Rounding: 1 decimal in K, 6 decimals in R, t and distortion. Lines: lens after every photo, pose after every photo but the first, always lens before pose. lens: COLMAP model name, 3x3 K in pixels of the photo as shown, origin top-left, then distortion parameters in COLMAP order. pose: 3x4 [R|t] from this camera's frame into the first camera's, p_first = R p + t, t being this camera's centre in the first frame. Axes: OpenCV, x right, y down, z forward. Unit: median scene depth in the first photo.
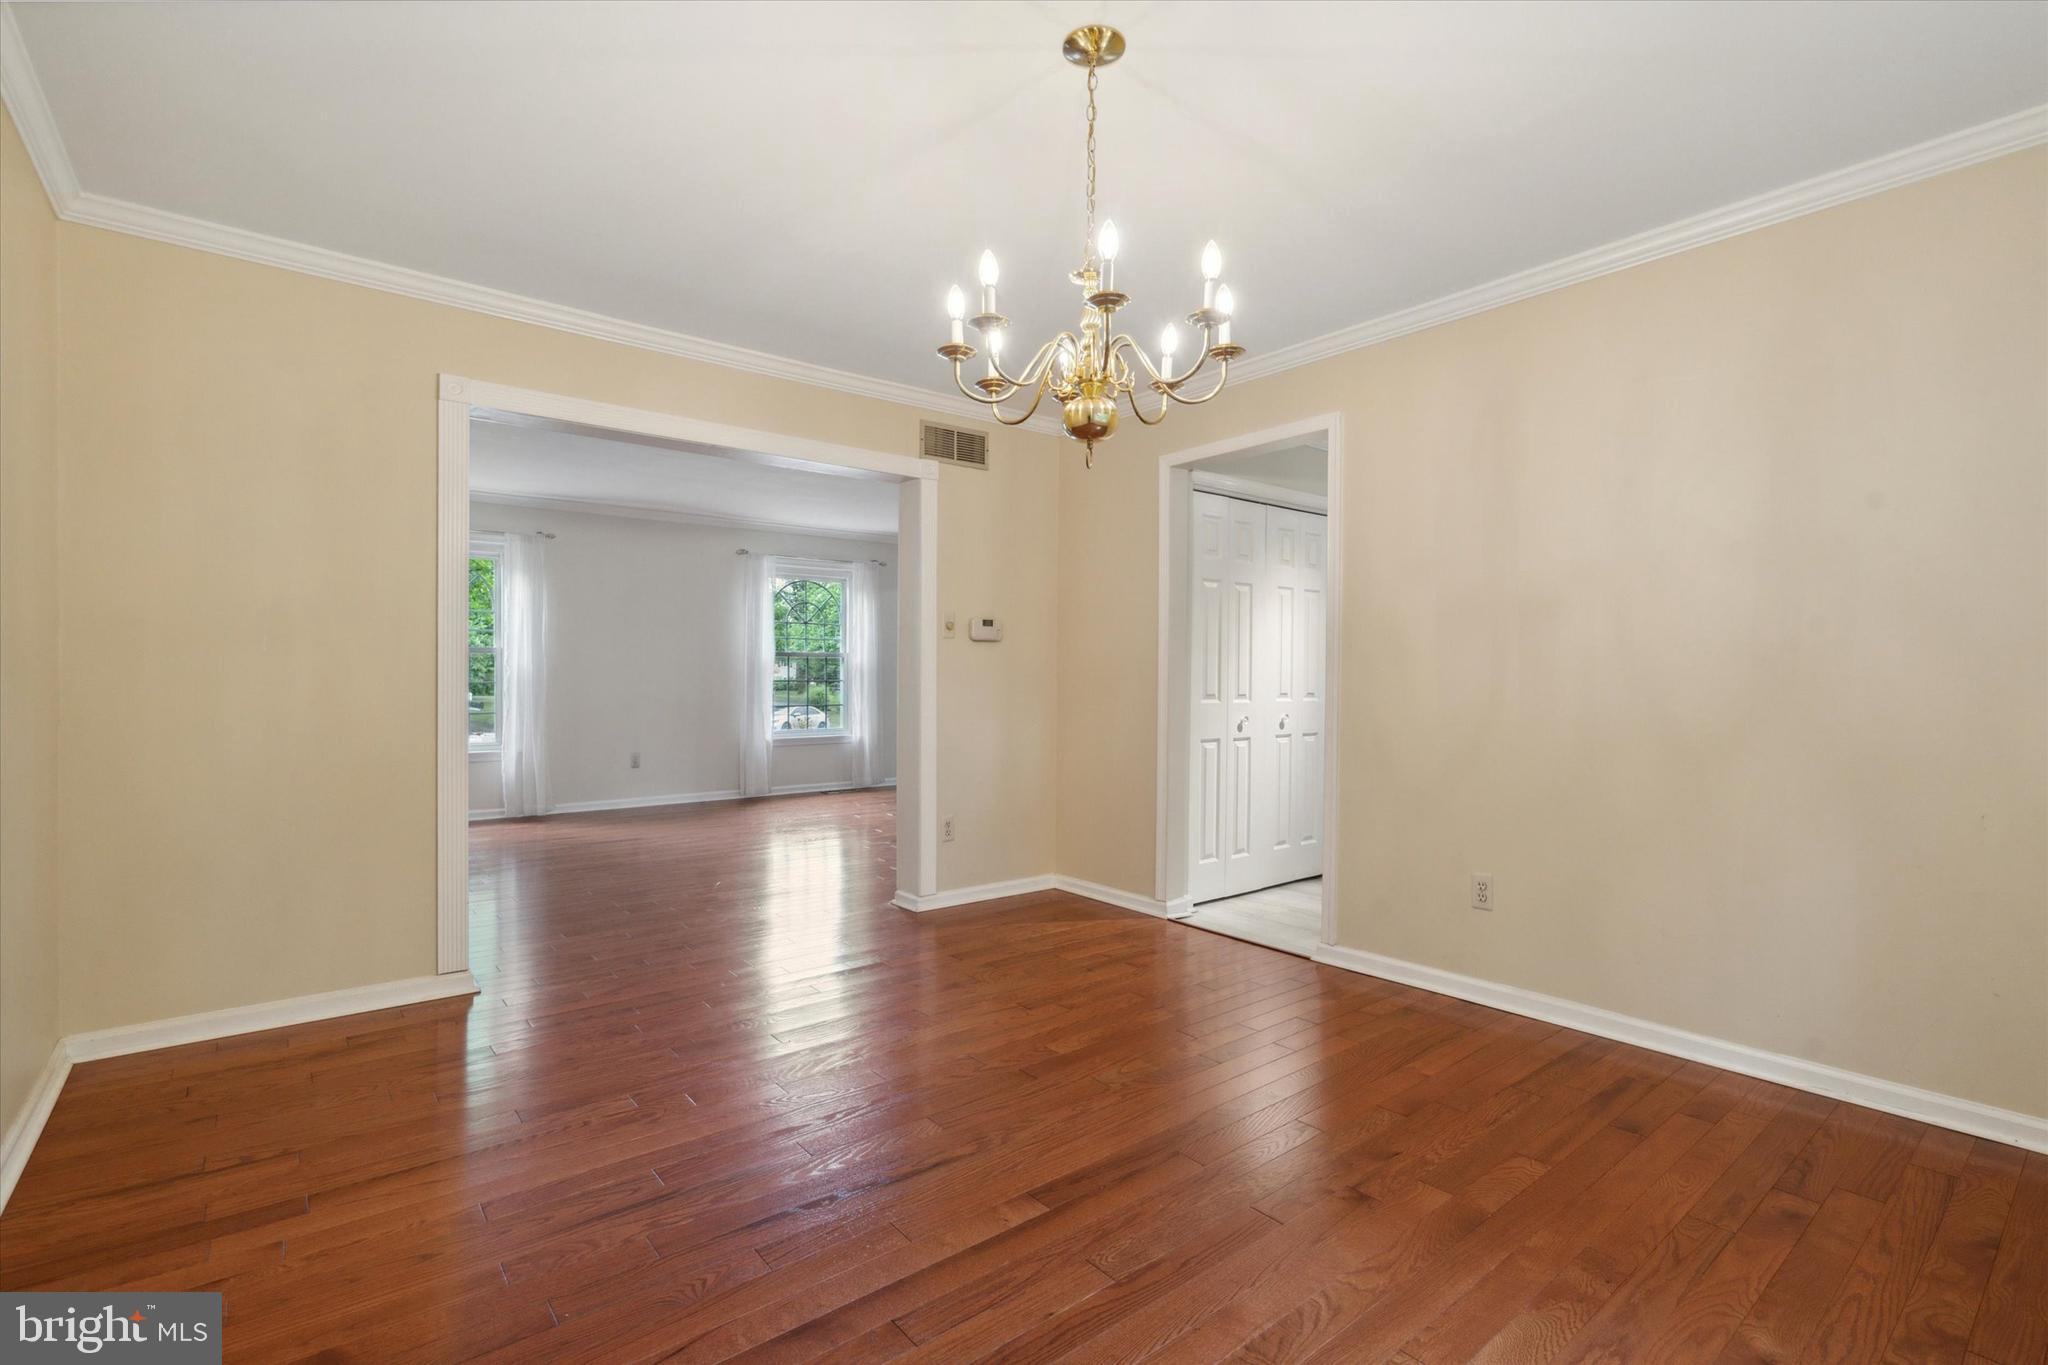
lens RADIAL K [[934.2, 0, 1038.5], [0, 934.2, 672.1], [0, 0, 1]] dist [-0.002221, 0.001257]
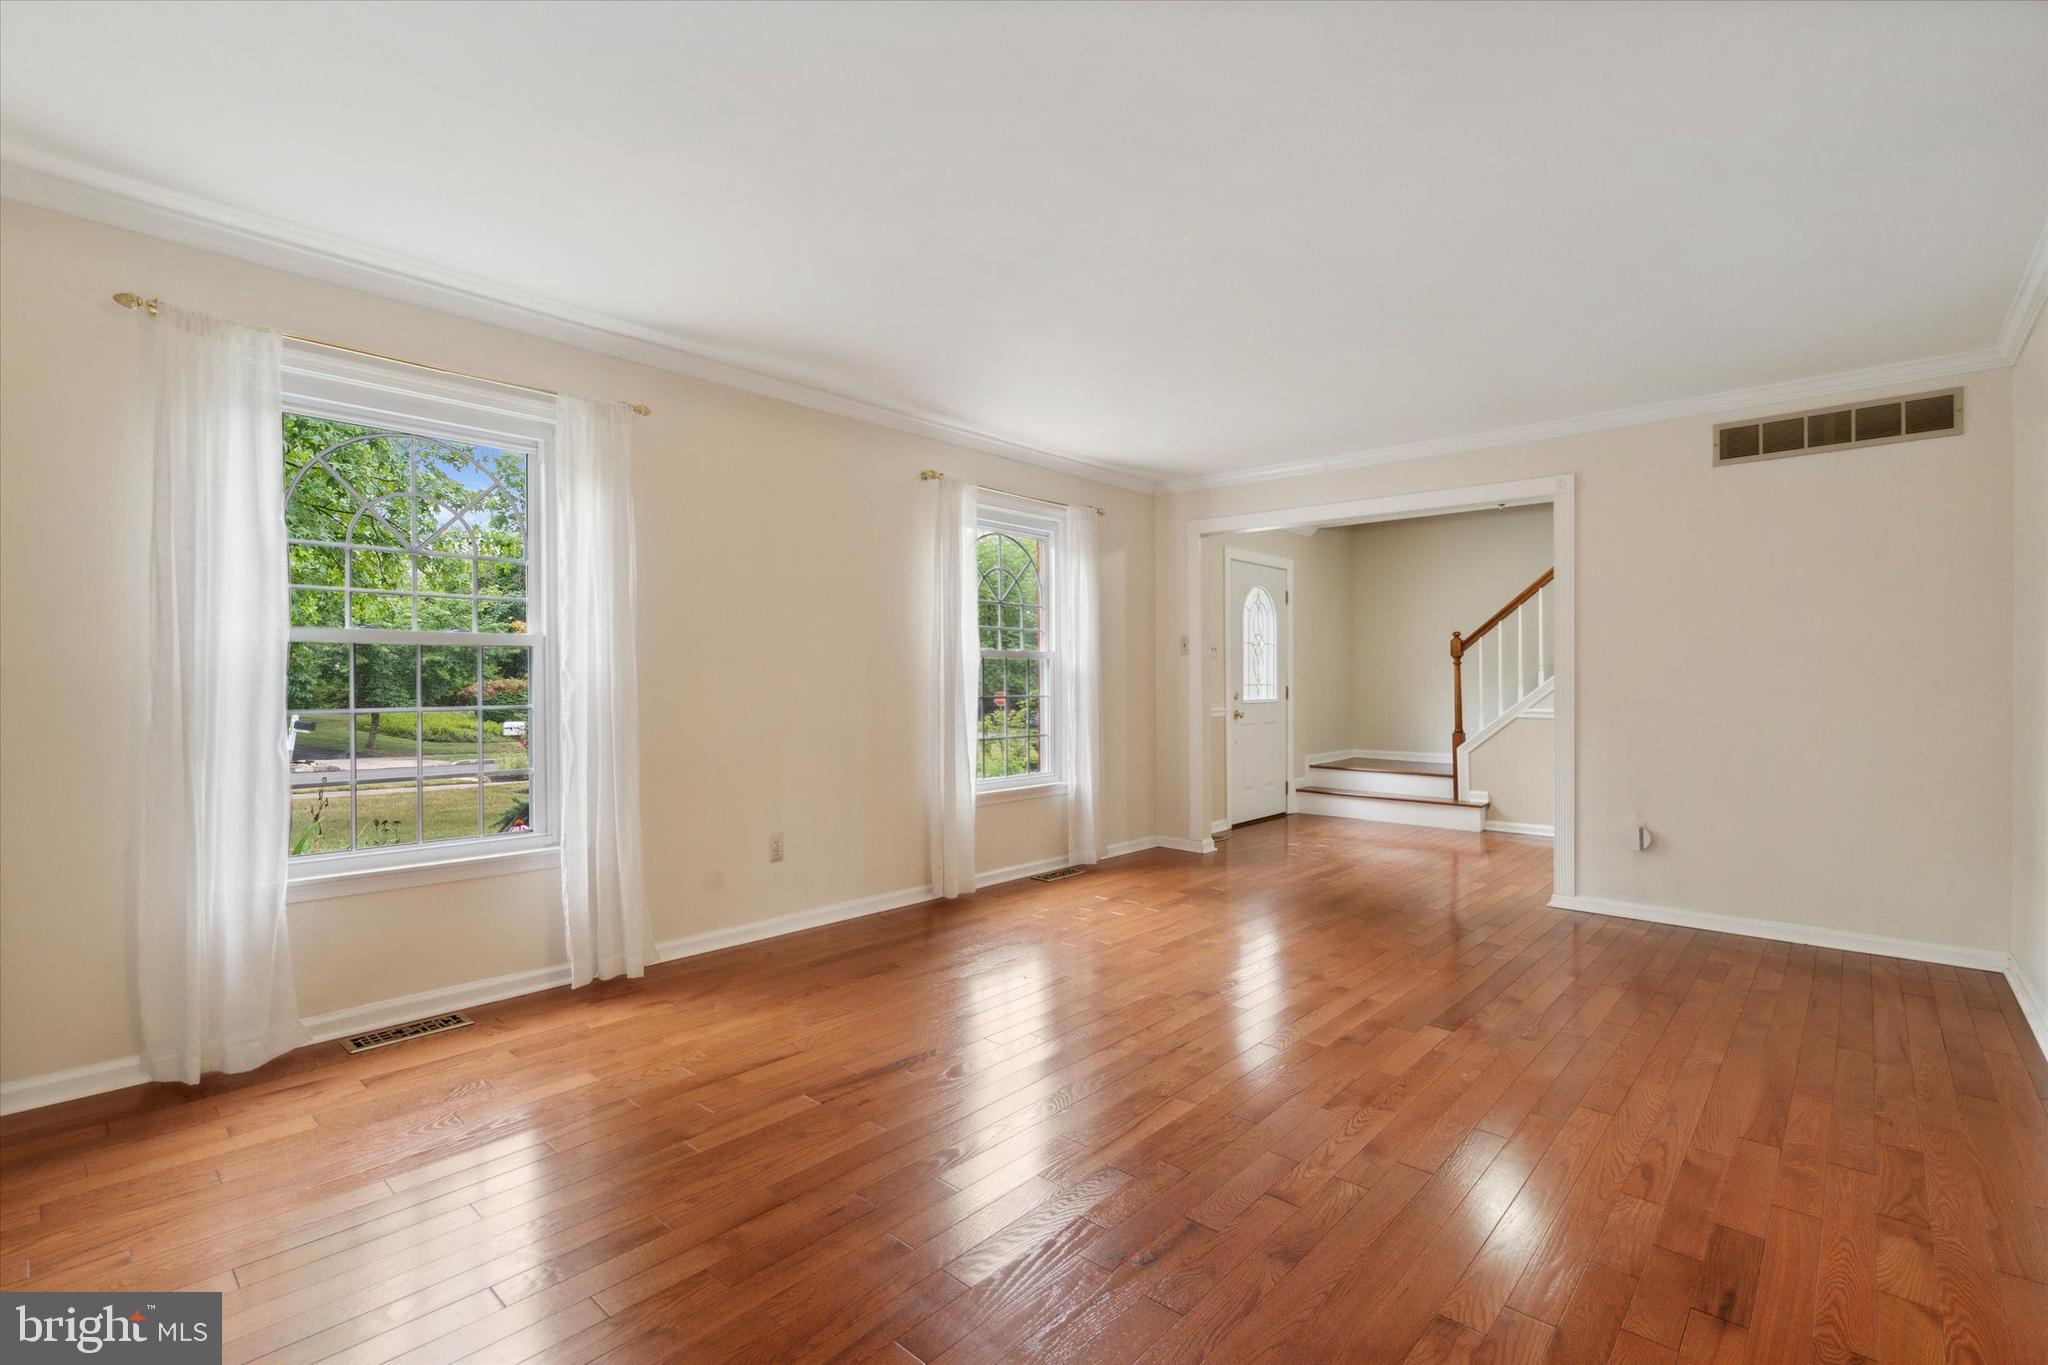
lens RADIAL K [[934.2, 0, 1028.8], [0, 934.2, 672.2], [0, 0, 1]] dist [-0.002221, 0.001257]
pose [[0.990247, -0.004143, 0.139261, -0.333679], [0.005358, 0.999951, -0.008349, -0.001479], [-0.139220, 0.009014, 0.990220, 0.412562]]
